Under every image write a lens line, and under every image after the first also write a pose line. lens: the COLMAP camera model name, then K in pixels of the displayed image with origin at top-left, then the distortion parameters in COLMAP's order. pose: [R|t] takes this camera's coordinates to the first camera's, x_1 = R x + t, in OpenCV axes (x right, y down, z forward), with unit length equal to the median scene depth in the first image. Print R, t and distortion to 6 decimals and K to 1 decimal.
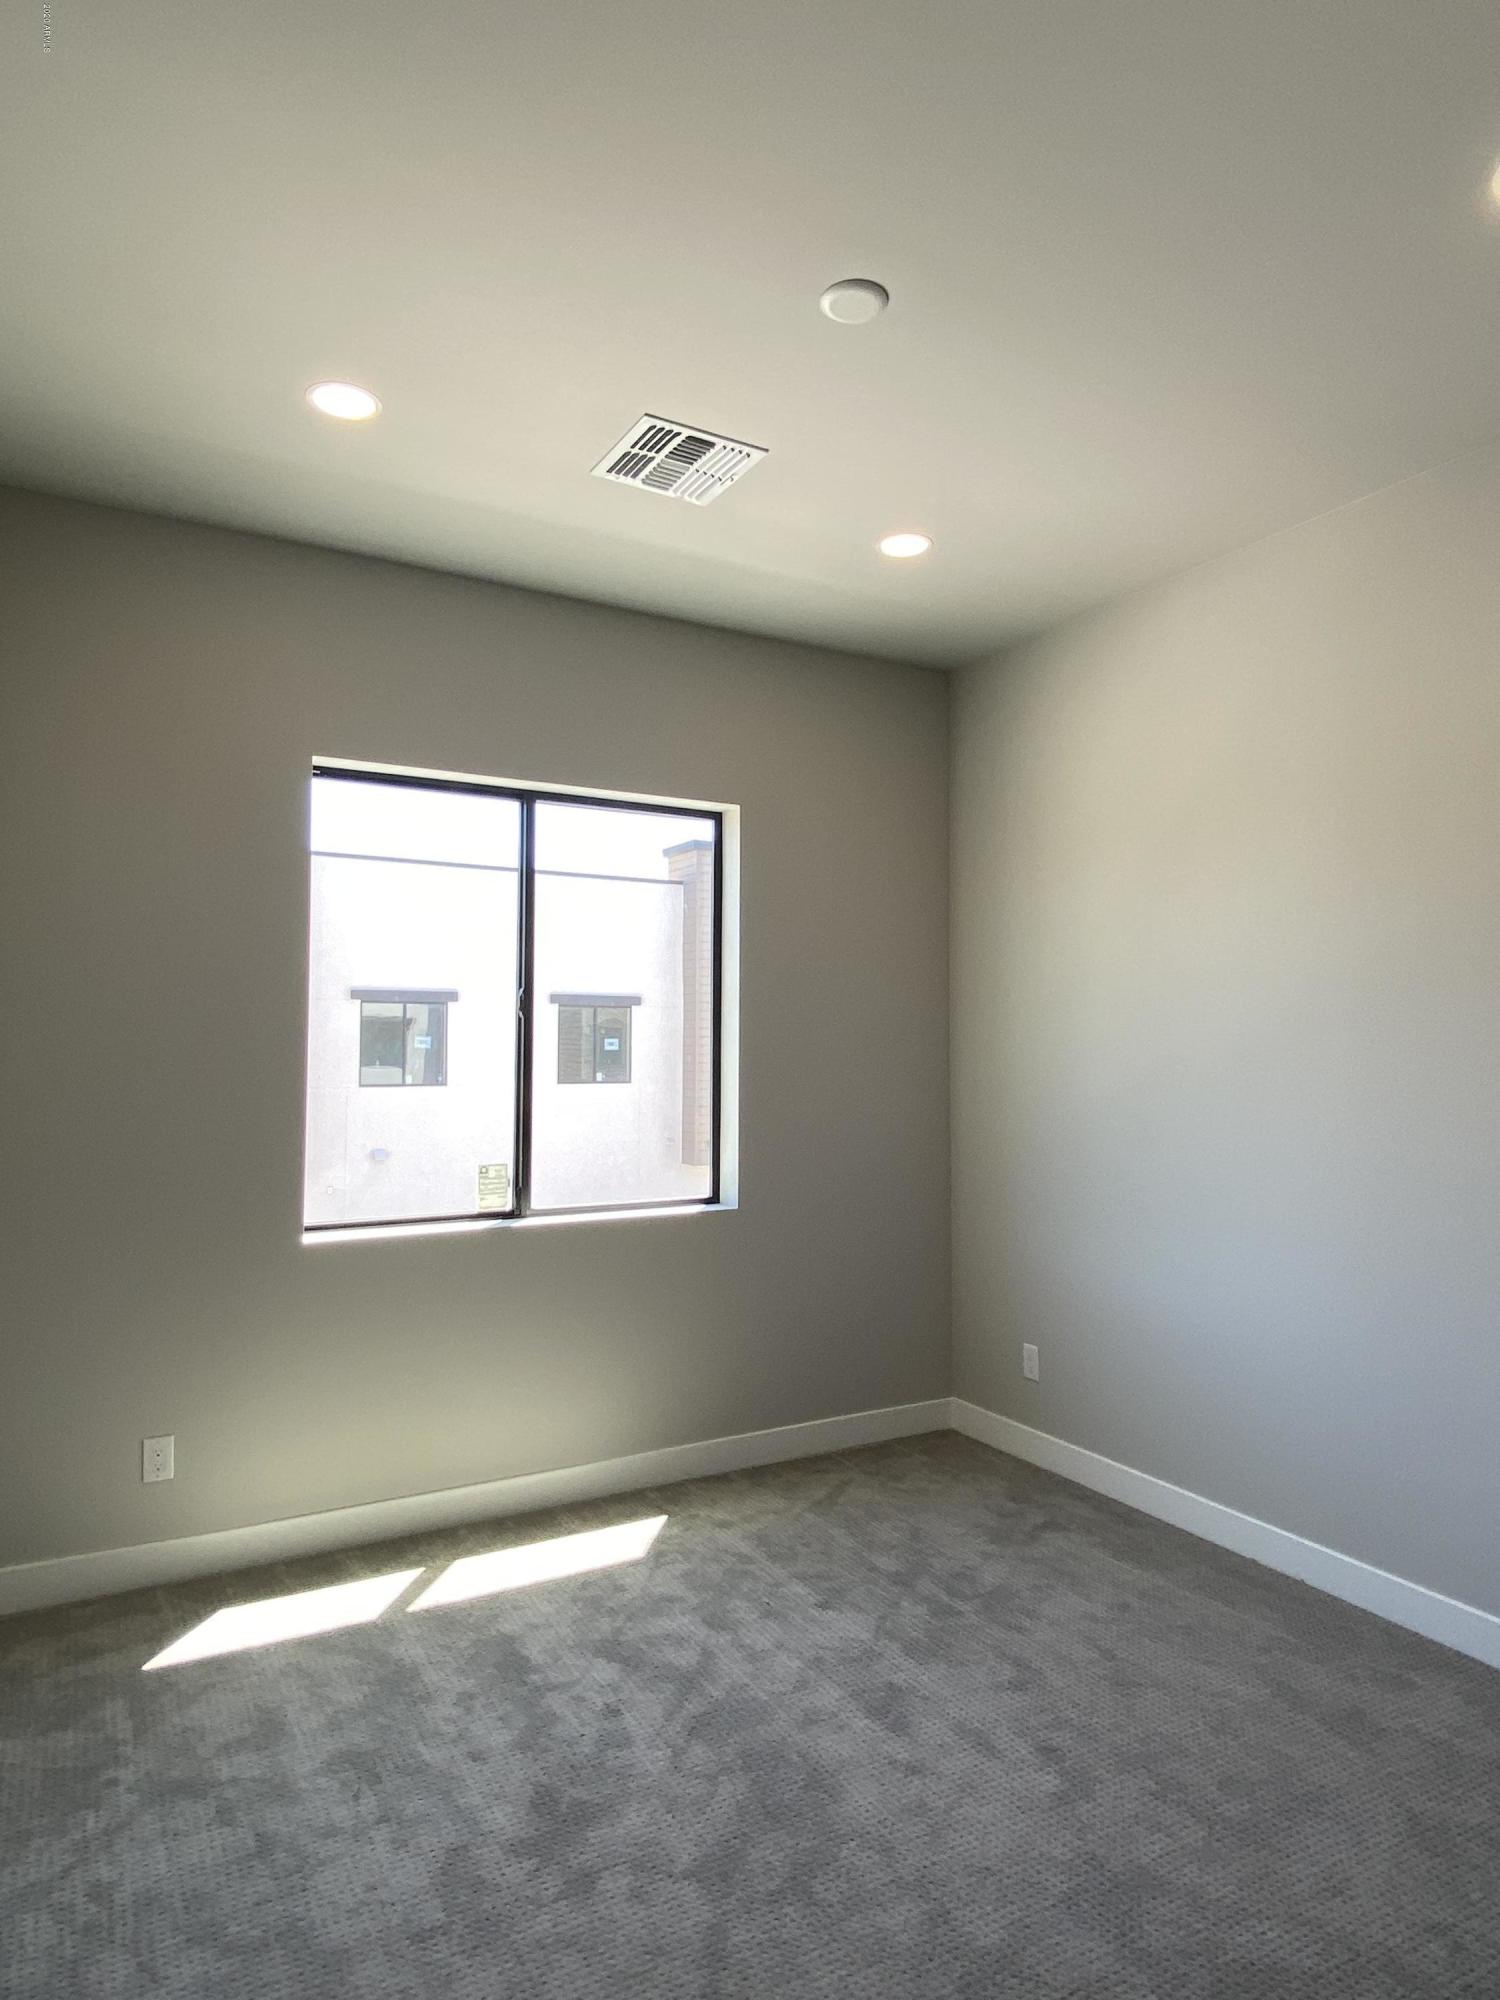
lens RADIAL K [[1218.5, 0, 754.4], [0, 1218.5, 997.2], [0, 0, 1]] dist [0.046579, -0.010639]
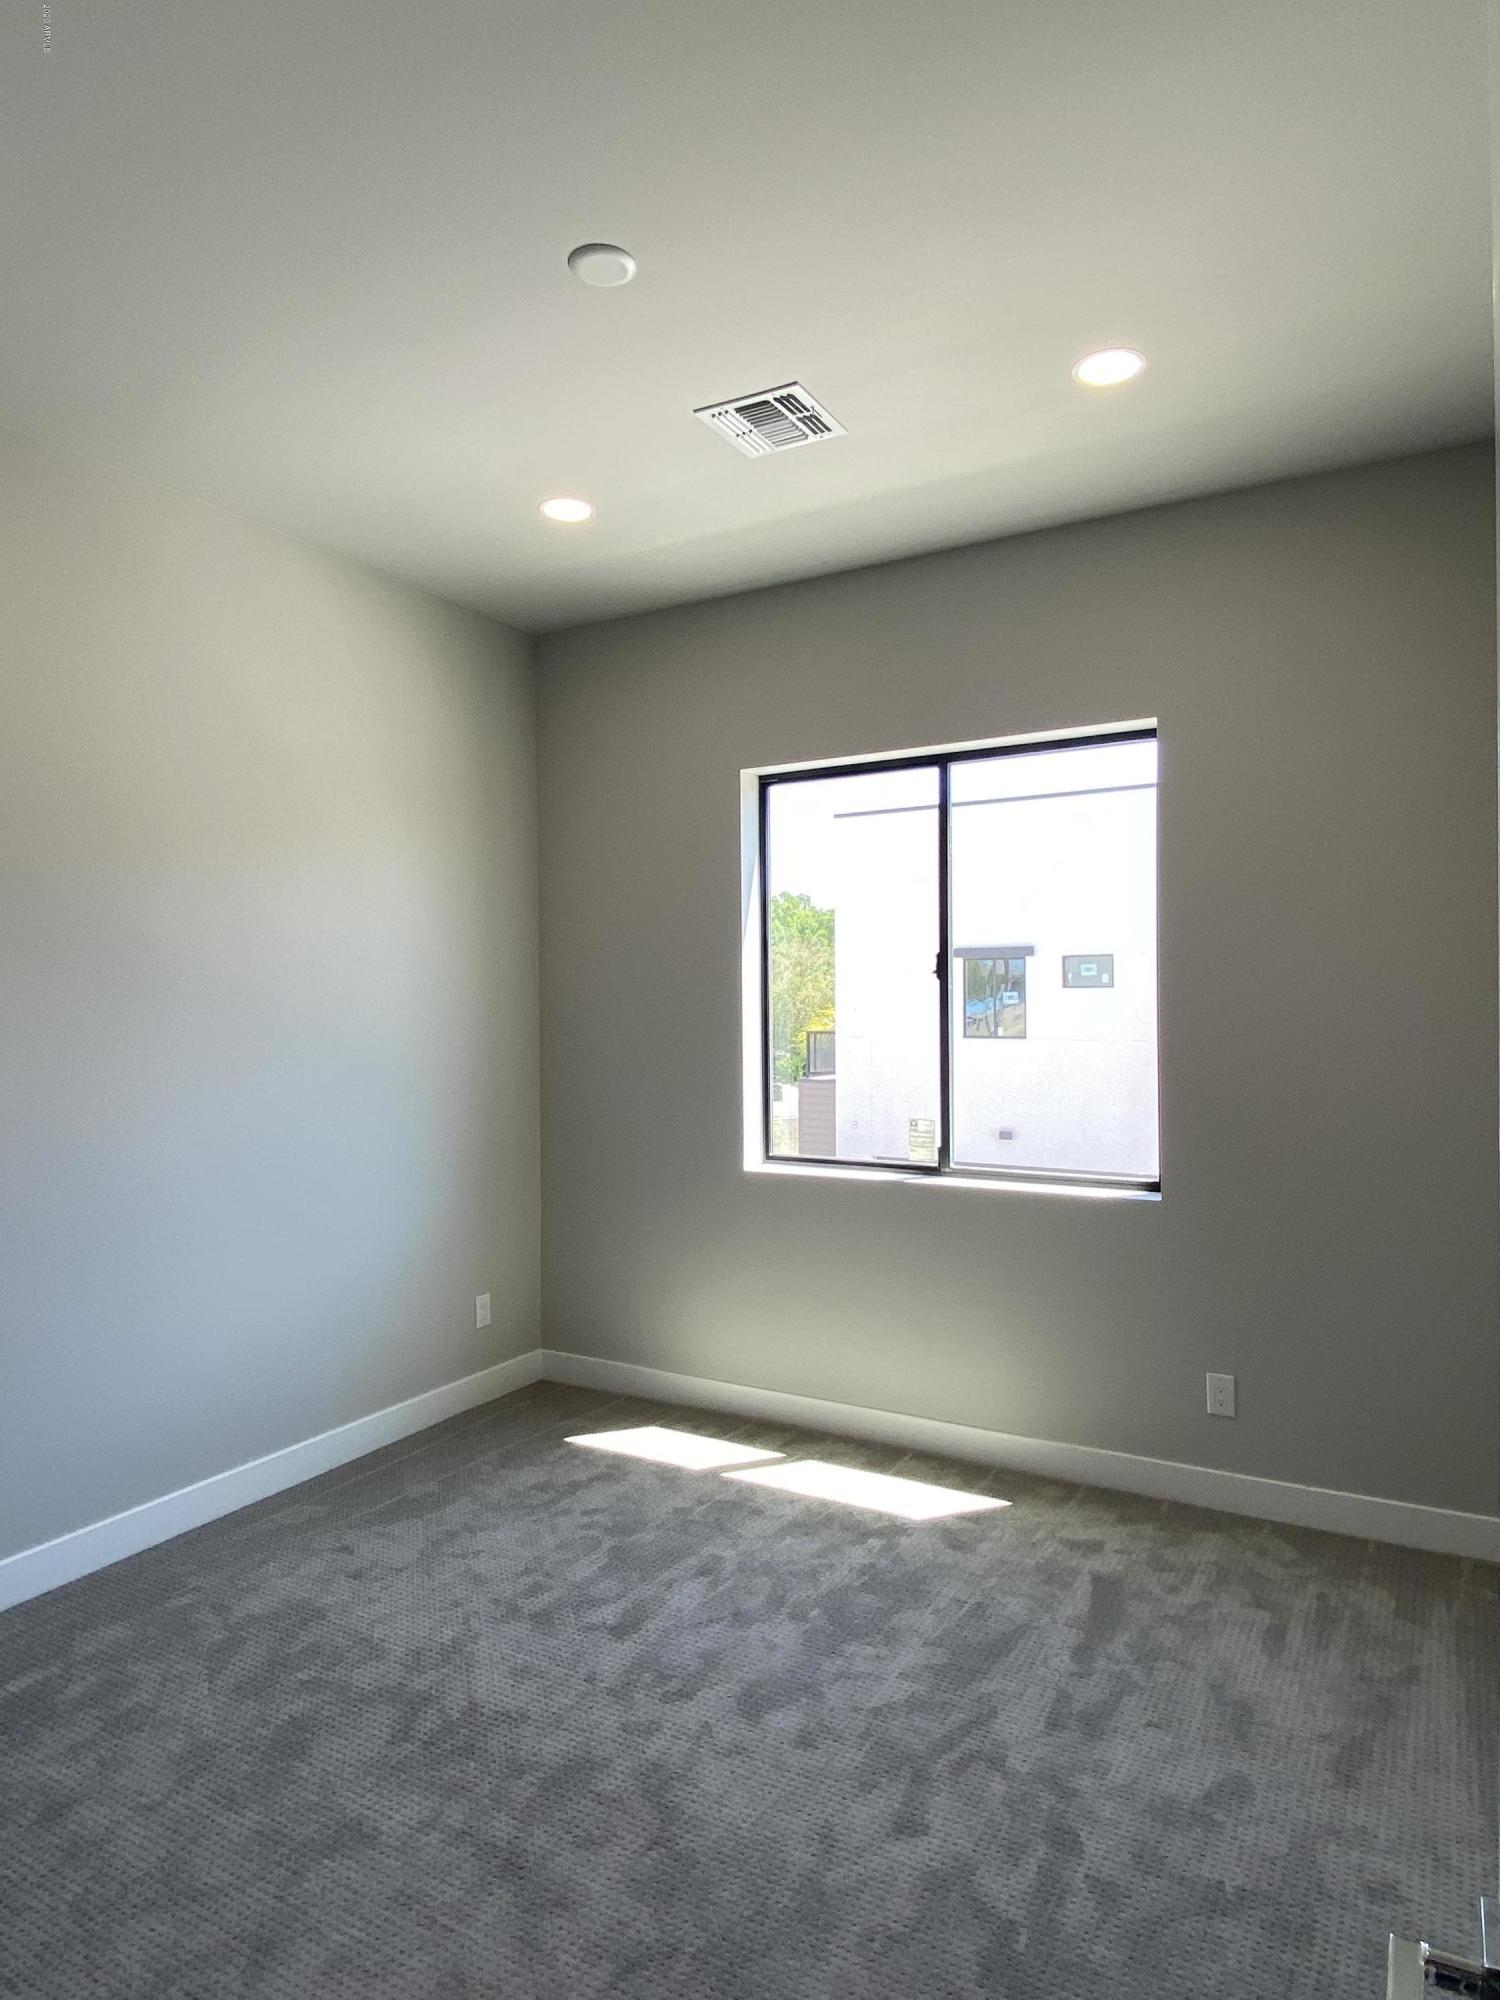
lens RADIAL K [[1218.5, 0, 753.7], [0, 1218.5, 1003.0], [0, 0, 1]] dist [0.046579, -0.010639]
pose [[0.508676, -0.006907, -0.860930, 0.614160], [0.042869, 0.998931, 0.017314, 0.012535], [0.859890, -0.045714, 0.508428, 0.348488]]
